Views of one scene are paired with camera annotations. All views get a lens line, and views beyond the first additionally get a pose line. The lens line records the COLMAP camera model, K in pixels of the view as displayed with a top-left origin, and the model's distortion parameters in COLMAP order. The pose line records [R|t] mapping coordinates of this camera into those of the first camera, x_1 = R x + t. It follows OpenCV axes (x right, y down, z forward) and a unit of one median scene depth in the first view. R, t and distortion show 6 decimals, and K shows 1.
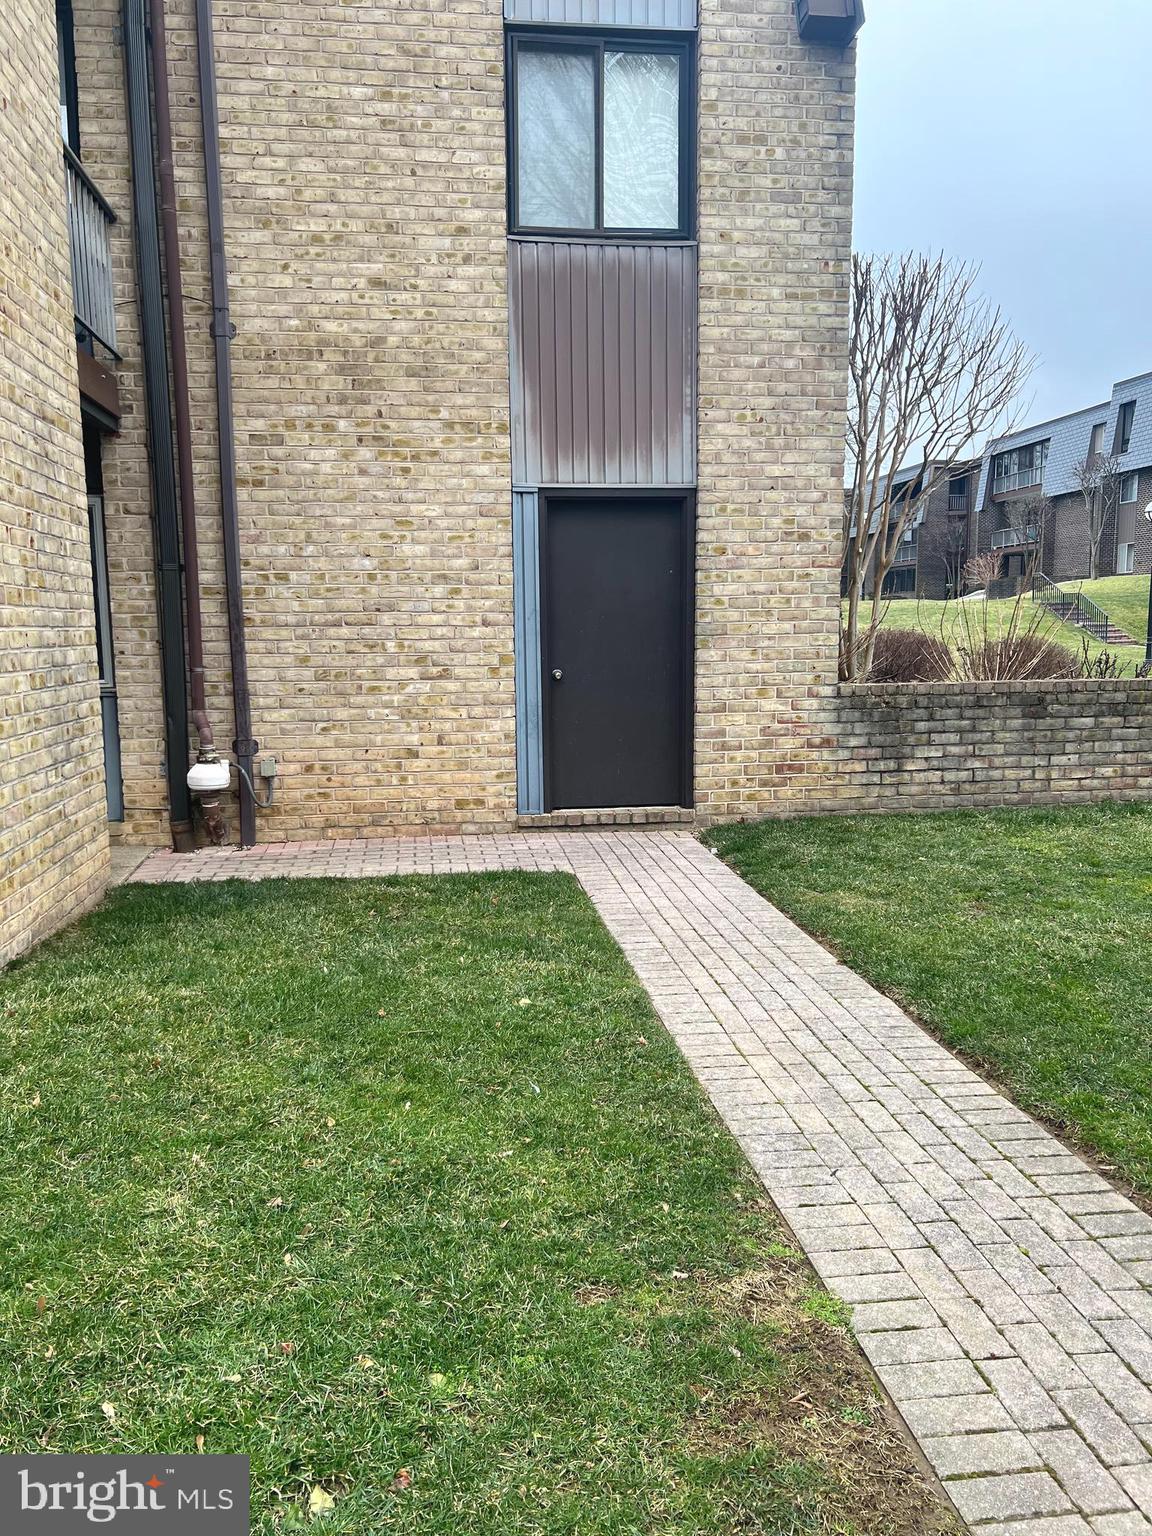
lens RADIAL K [[1140.7, 0, 575.2], [0, 1140.7, 774.1], [0, 0, 1]] dist [0.008094, -0.030454]
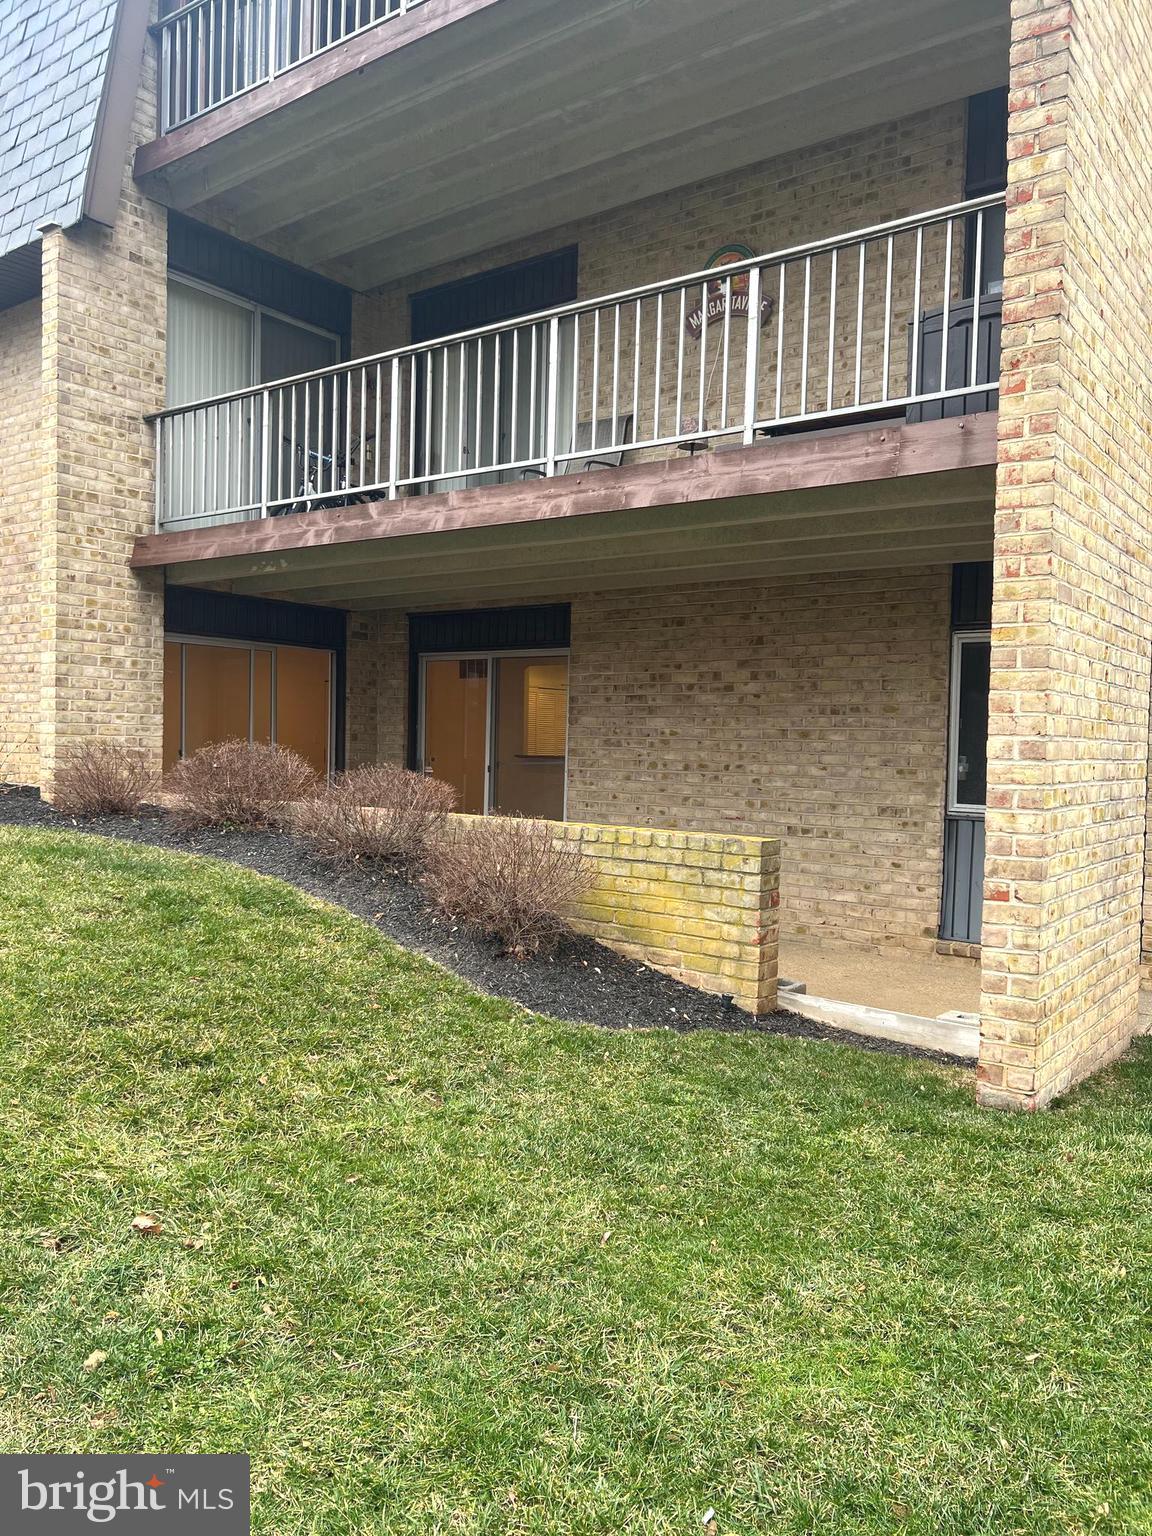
lens RADIAL K [[1140.7, 0, 570.6], [0, 1140.7, 767.8], [0, 0, 1]] dist [0.008094, -0.030454]
pose [[0.714490, 0.047192, -0.698052, -0.111302], [-0.122974, 0.990661, -0.058896, -0.007684], [0.688754, 0.127922, 0.713620, -0.020090]]
